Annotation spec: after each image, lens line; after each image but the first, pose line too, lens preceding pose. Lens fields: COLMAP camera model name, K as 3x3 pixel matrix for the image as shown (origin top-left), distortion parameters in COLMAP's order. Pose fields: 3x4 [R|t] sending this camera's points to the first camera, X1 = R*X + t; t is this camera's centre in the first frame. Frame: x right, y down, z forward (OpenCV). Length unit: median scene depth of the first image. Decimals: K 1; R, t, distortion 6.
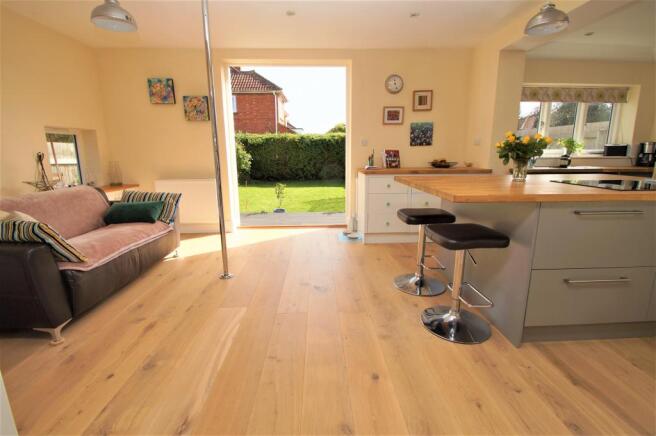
lens RADIAL K [[296.2, 0, 328.2], [0, 296.2, 210.7], [0, 0, 1]] dist [0.010355, -0.013414]
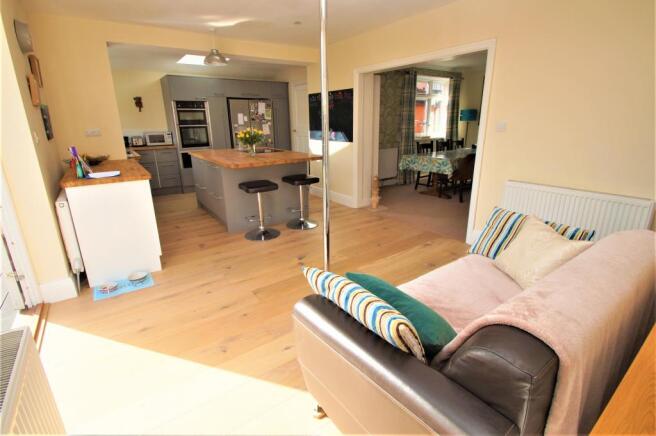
lens RADIAL K [[308.7, 0, 326.9], [0, 308.7, 210.7], [0, 0, 1]] dist [0.016476, -0.015532]
pose [[-0.550685, -0.219873, 0.805234, -0.668340], [0.178037, 0.911545, 0.370659, -0.227650], [-0.815505, 0.347478, -0.462829, 0.898985]]
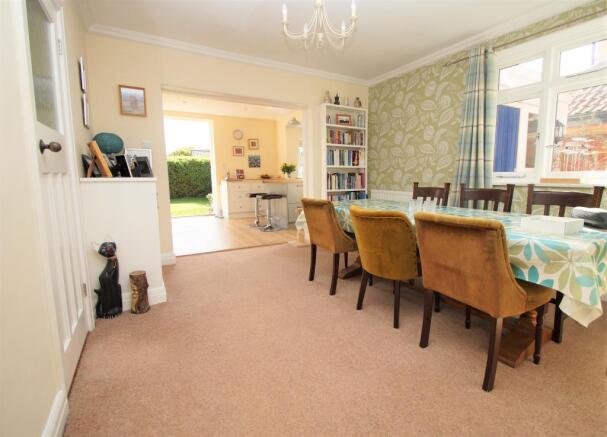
lens RADIAL K [[299.3, 0, 330.8], [0, 299.3, 212.7], [0, 0, 1]] dist [-0.017796, -0.000074]
pose [[0.865644, -0.059191, 0.497148, -0.235719], [0.095955, 0.994193, -0.048709, 0.211154], [-0.491378, 0.089869, 0.866297, -0.877934]]
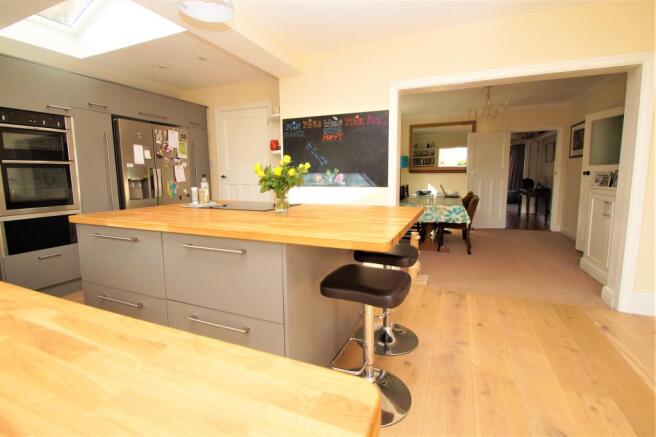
lens RADIAL K [[308.7, 0, 326.9], [0, 308.7, 211.2], [0, 0, 1]] dist [0.016476, -0.015532]
pose [[-0.905614, -0.036798, 0.422504, 0.083188], [0.095794, 0.952734, 0.288309, -0.196682], [-0.413143, 0.301570, -0.859284, 0.951253]]
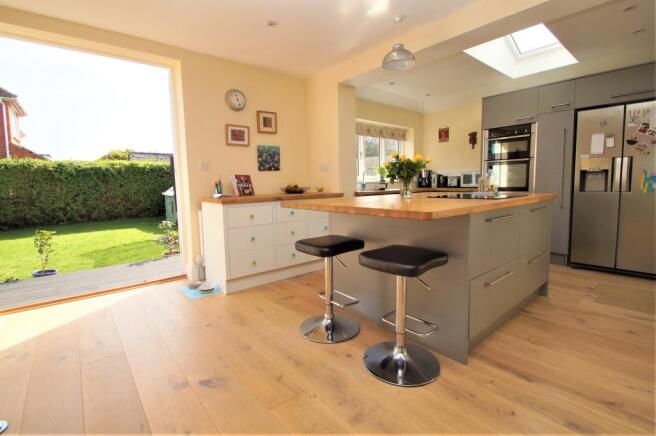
lens RADIAL K [[303.2, 0, 328.5], [0, 303.2, 210.7], [0, 0, 1]] dist [0.009446, -0.013193]
pose [[0.786066, -0.066875, 0.614514, -0.129128], [0.134526, 0.988810, -0.064474, -0.014738], [-0.603327, 0.133349, 0.786267, 0.184772]]
